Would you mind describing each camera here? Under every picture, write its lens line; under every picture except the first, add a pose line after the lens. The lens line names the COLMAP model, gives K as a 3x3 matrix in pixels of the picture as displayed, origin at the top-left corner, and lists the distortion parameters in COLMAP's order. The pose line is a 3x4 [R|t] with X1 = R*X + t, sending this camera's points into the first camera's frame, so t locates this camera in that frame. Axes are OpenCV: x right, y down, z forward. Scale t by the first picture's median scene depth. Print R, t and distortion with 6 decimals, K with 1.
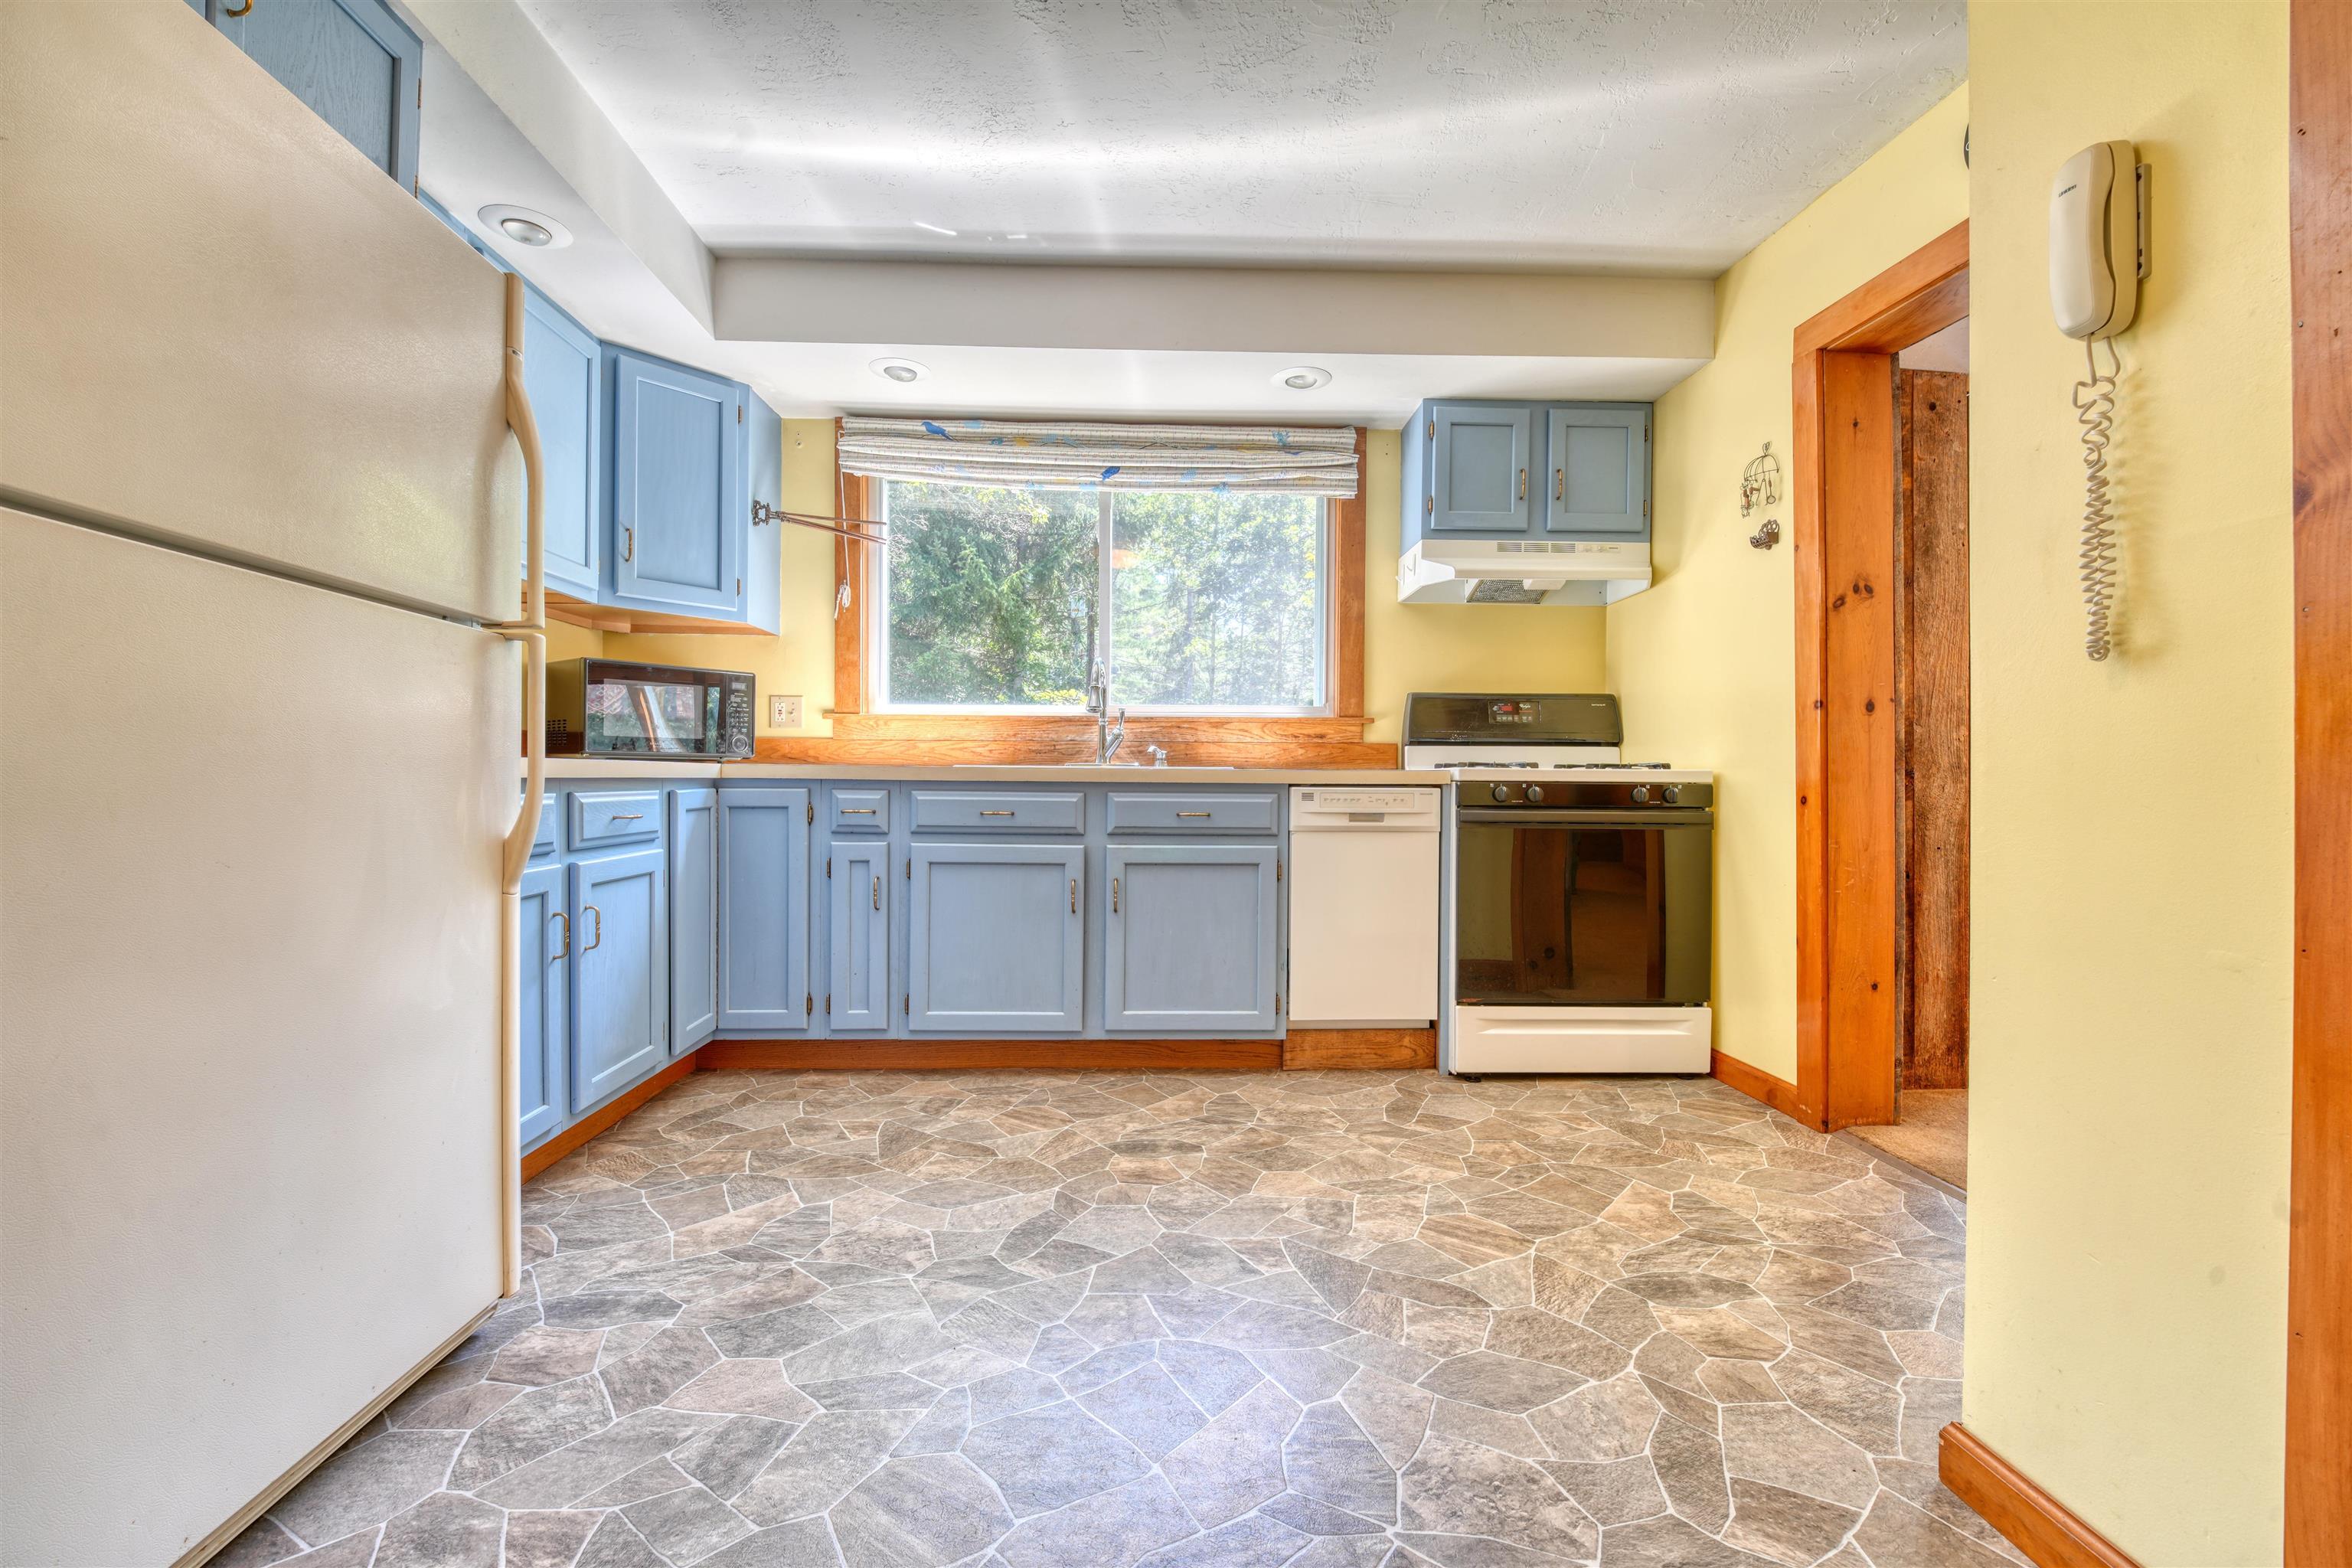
lens RADIAL K [[969.7, 0, 1182.8], [0, 969.7, 783.3], [0, 0, 1]] dist [0.024747, -0.028855]
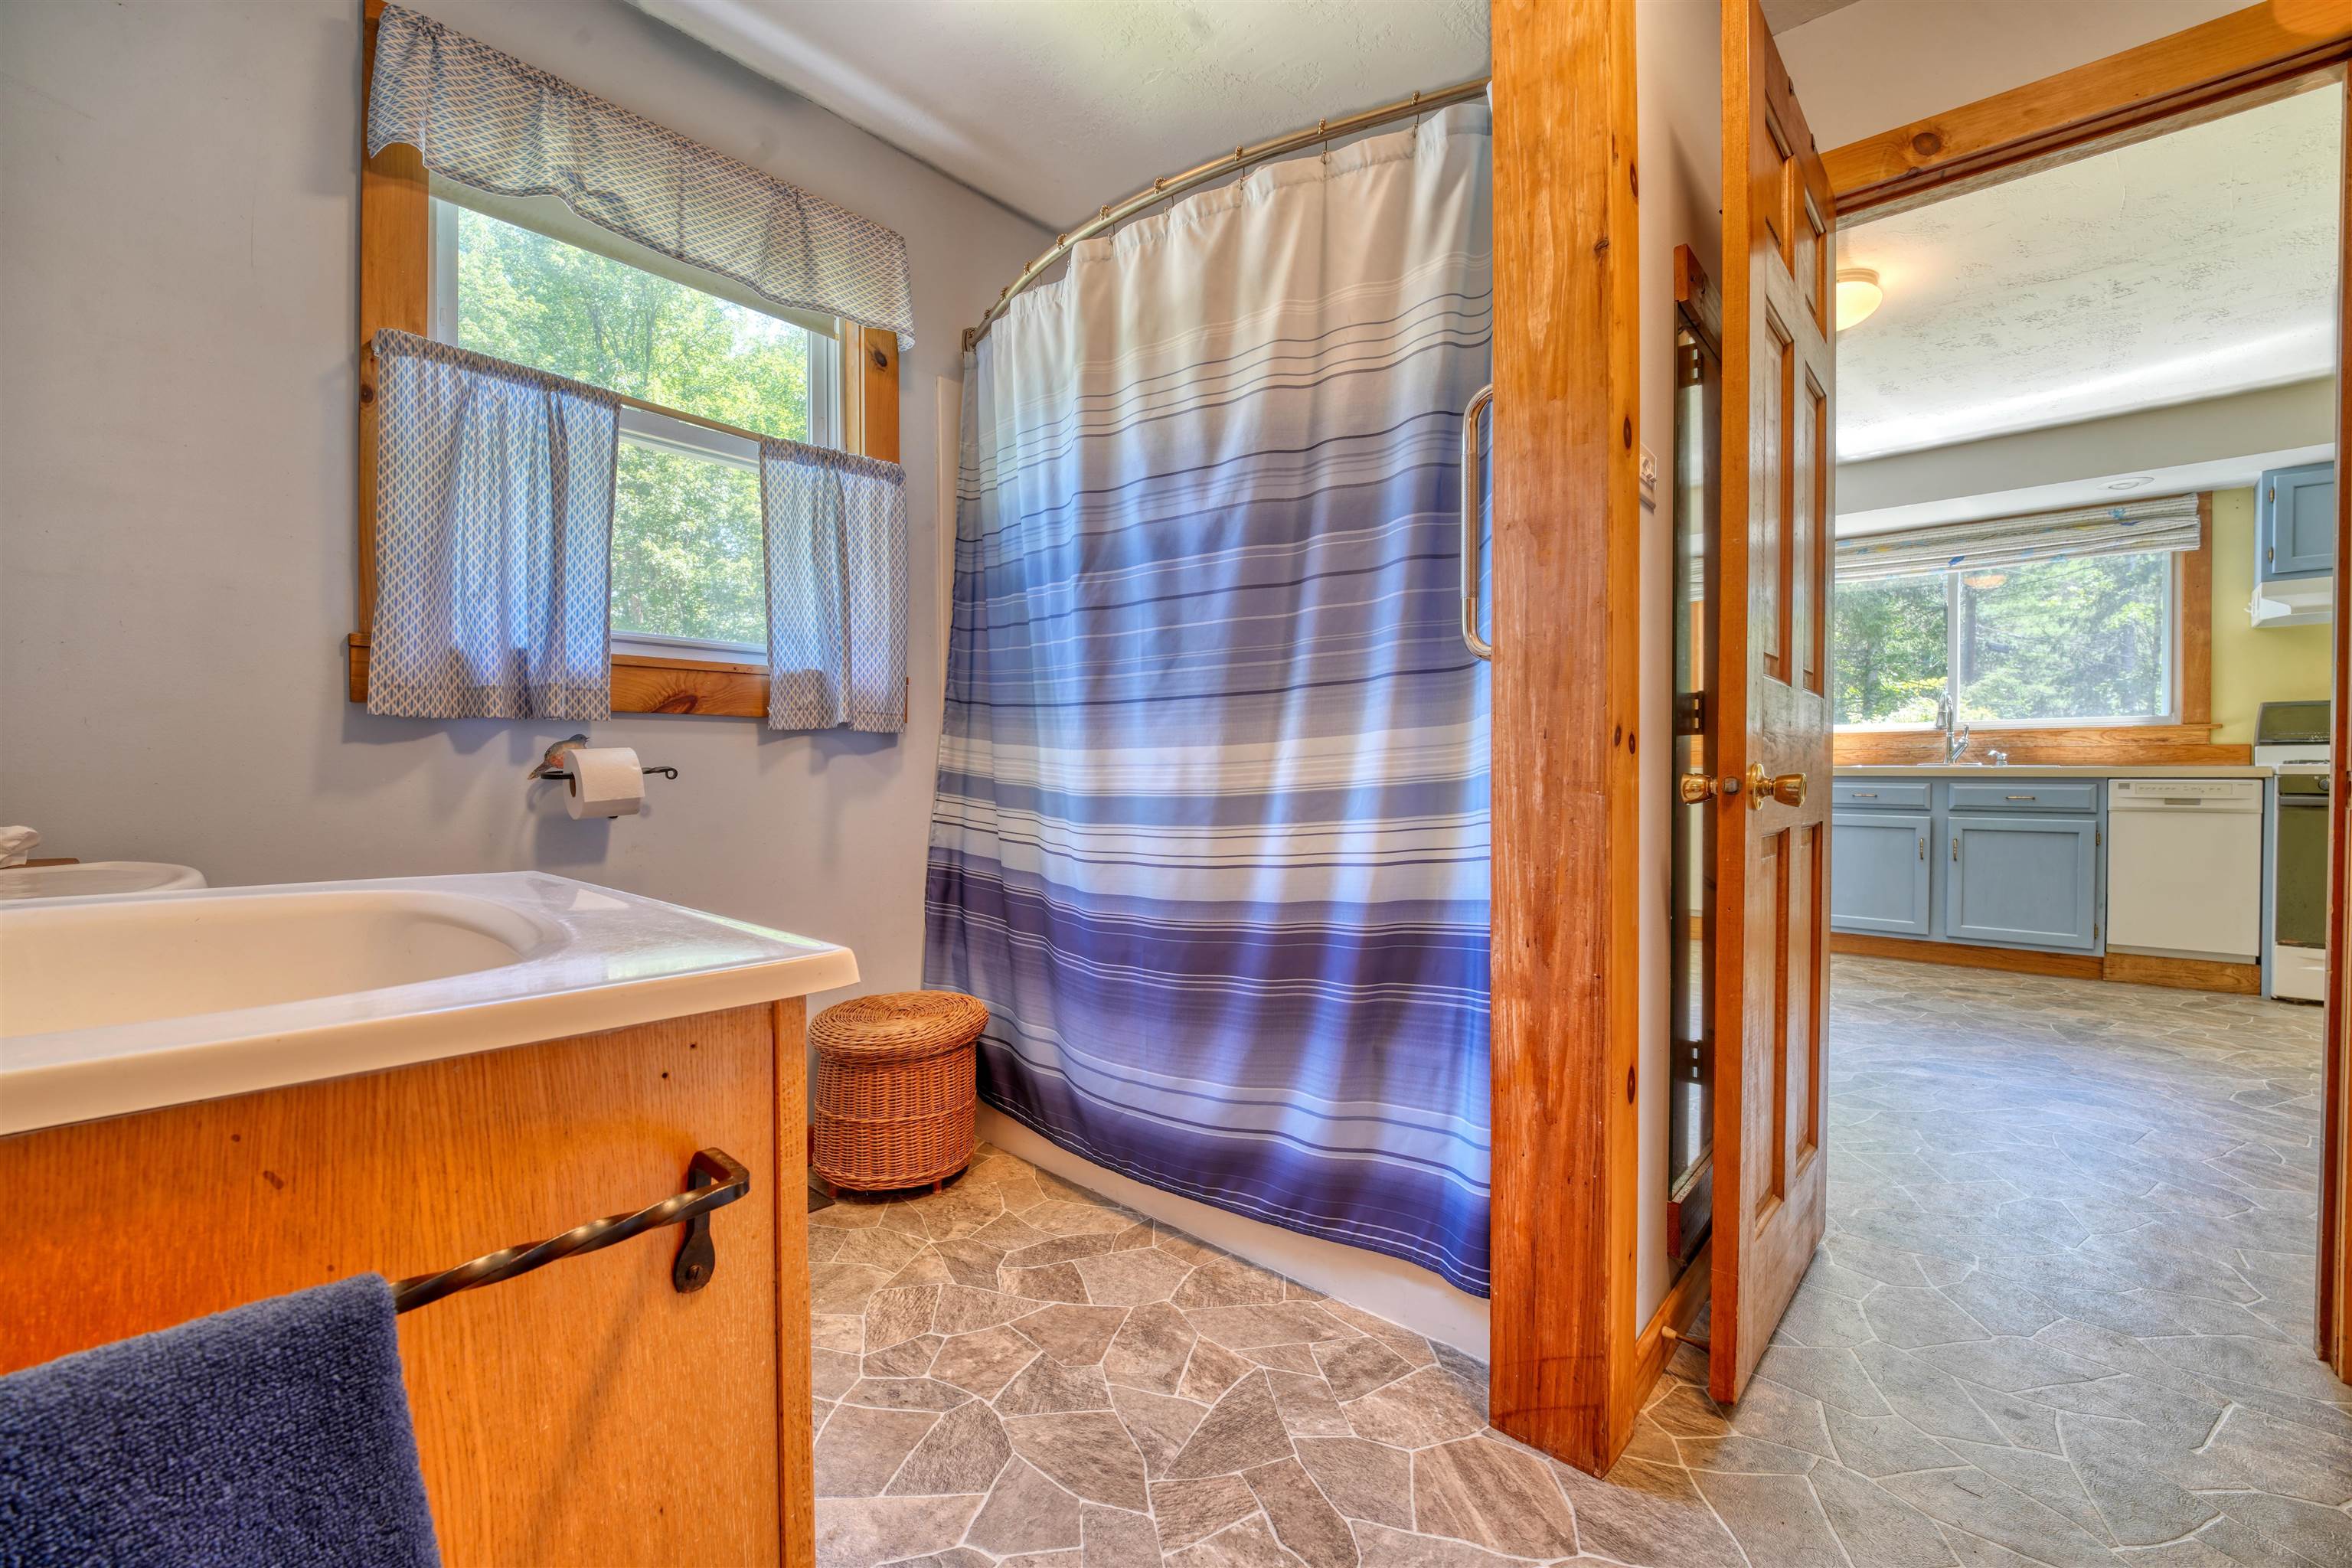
lens RADIAL K [[964.1, 0, 1177.4], [0, 964.1, 782.7], [0, 0, 1]] dist [0.007080, -0.014501]
pose [[0.702782, 0.000706, -0.711405, 0.153109], [0.002174, 0.999993, 0.003141, 0.001102], [0.711402, -0.003754, 0.702776, -0.978583]]
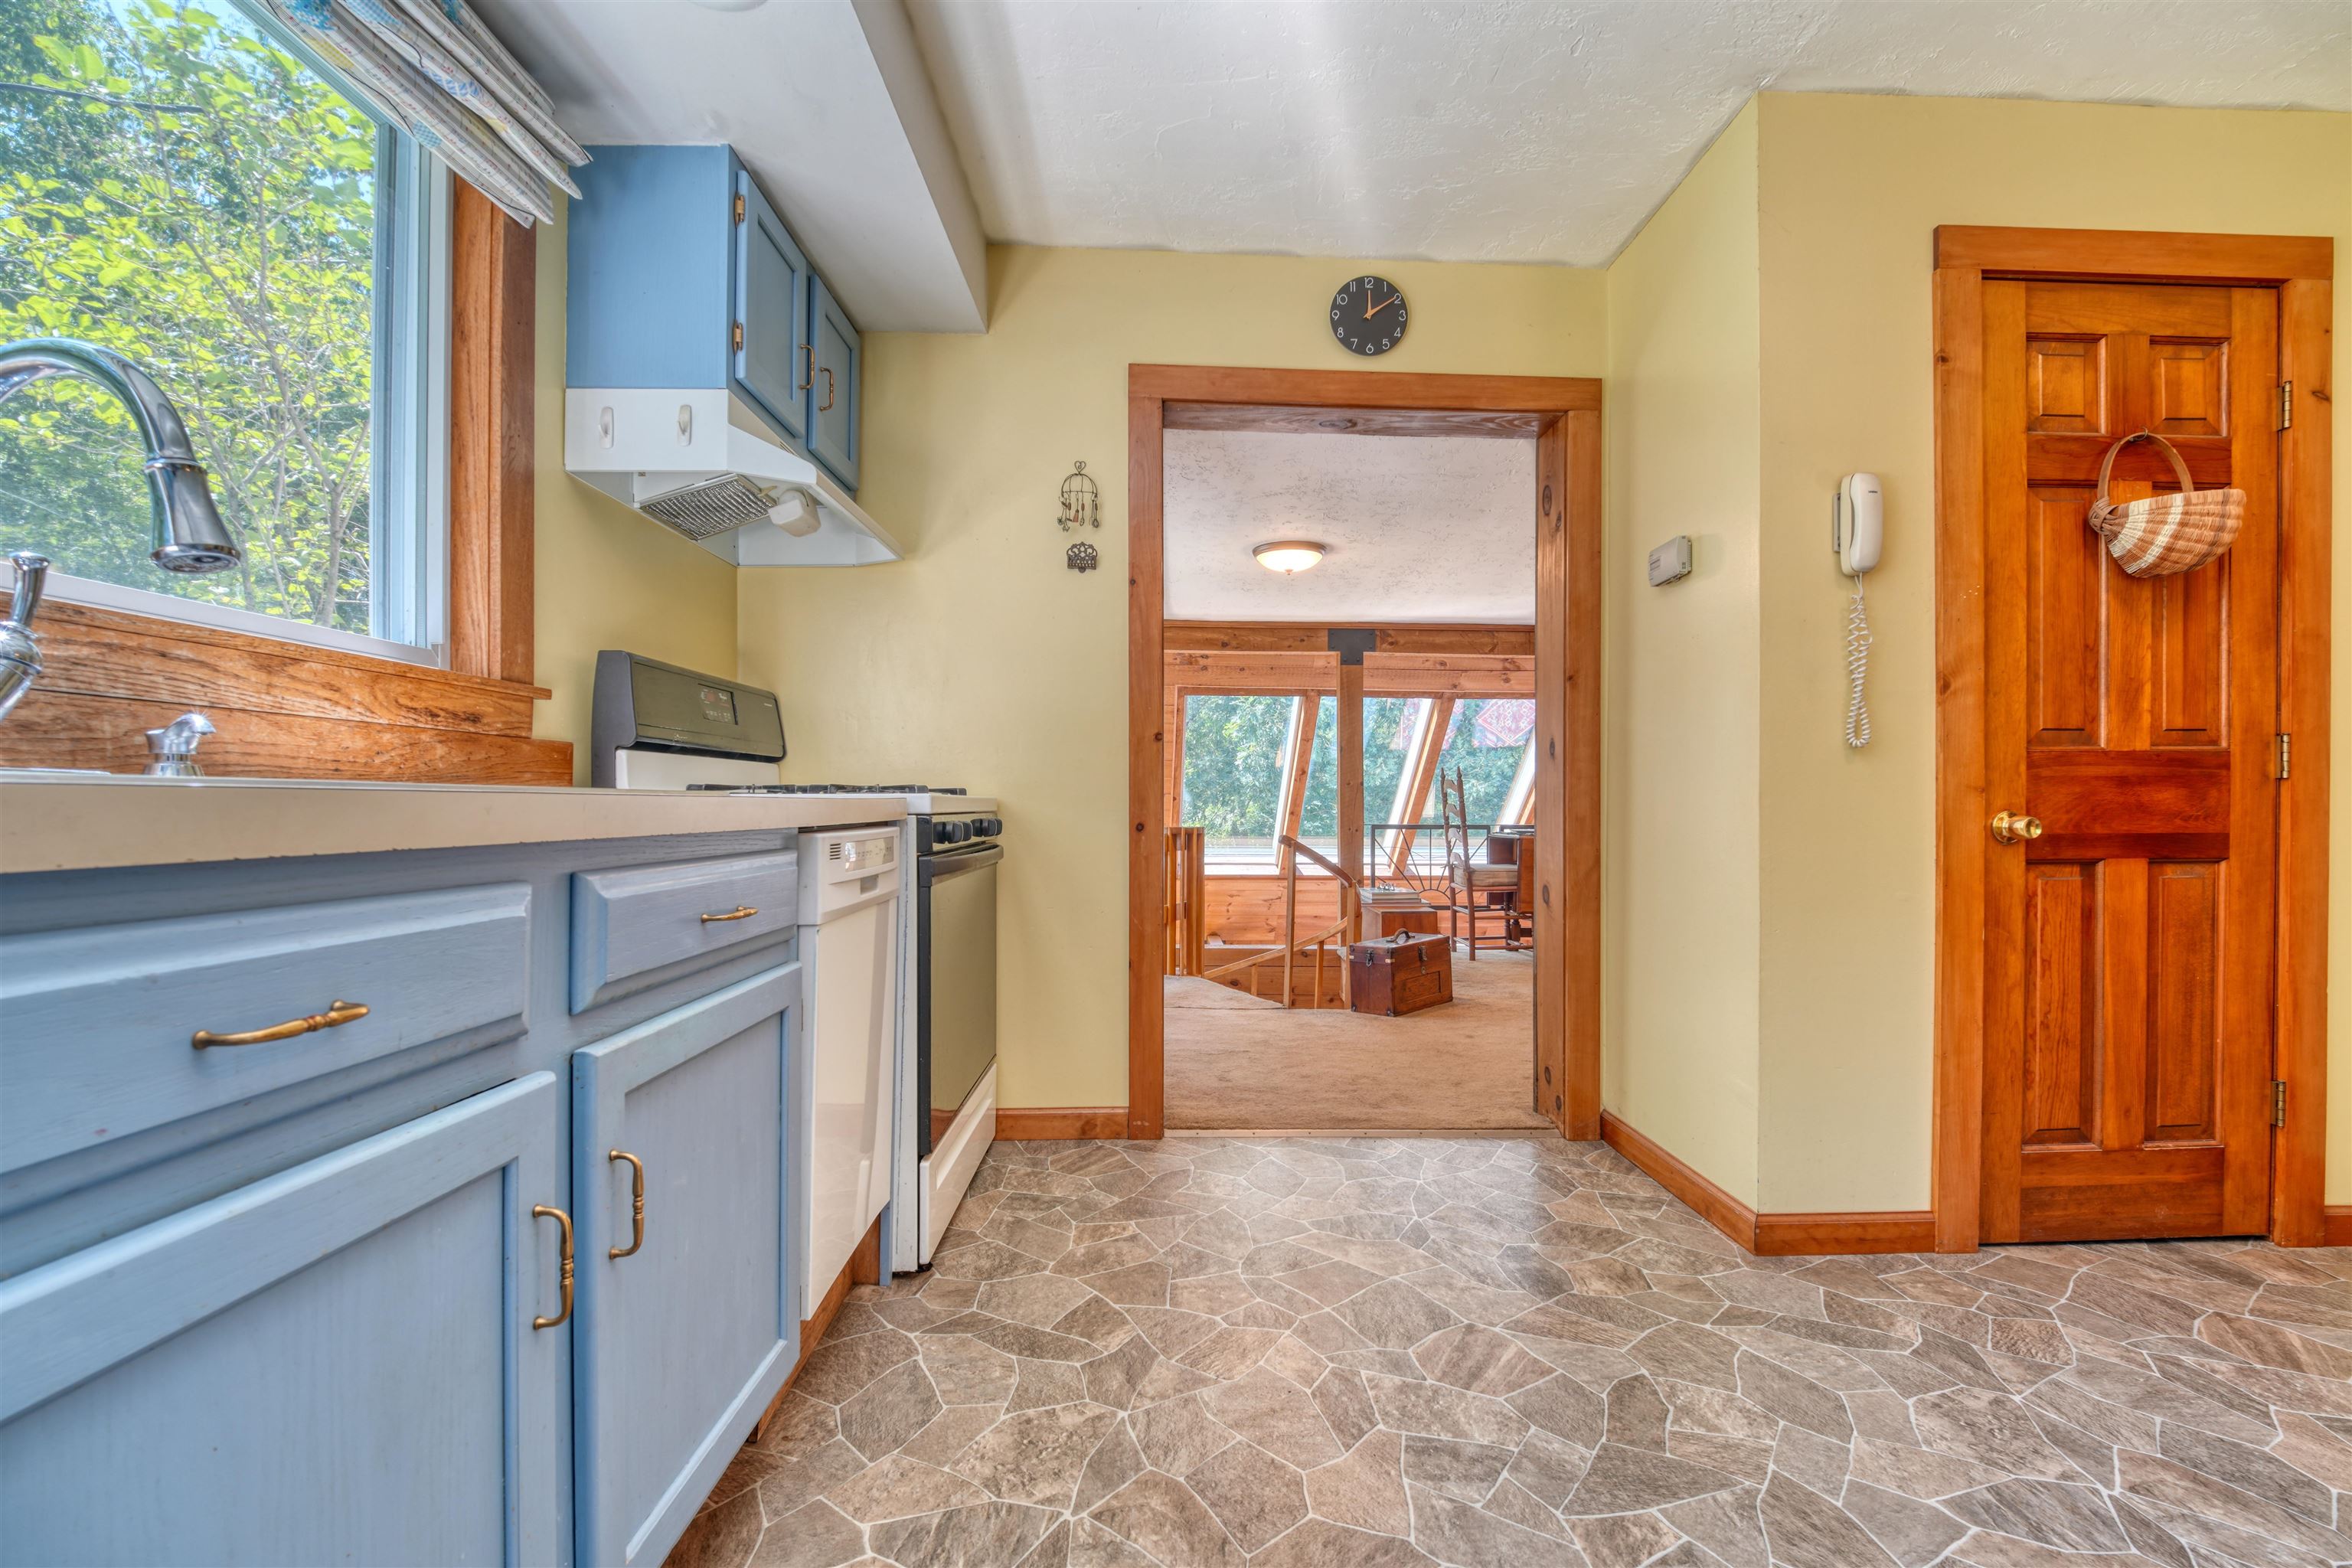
lens RADIAL K [[1019.5, 0, 1172.2], [0, 1019.5, 813.2], [0, 0, 1]] dist [0.029419, -0.031372]
pose [[0.023766, -0.016702, 0.999578, -0.391316], [-0.001048, 0.999859, 0.016732, -0.015160], [-0.999717, -0.001446, 0.023745, 0.820965]]
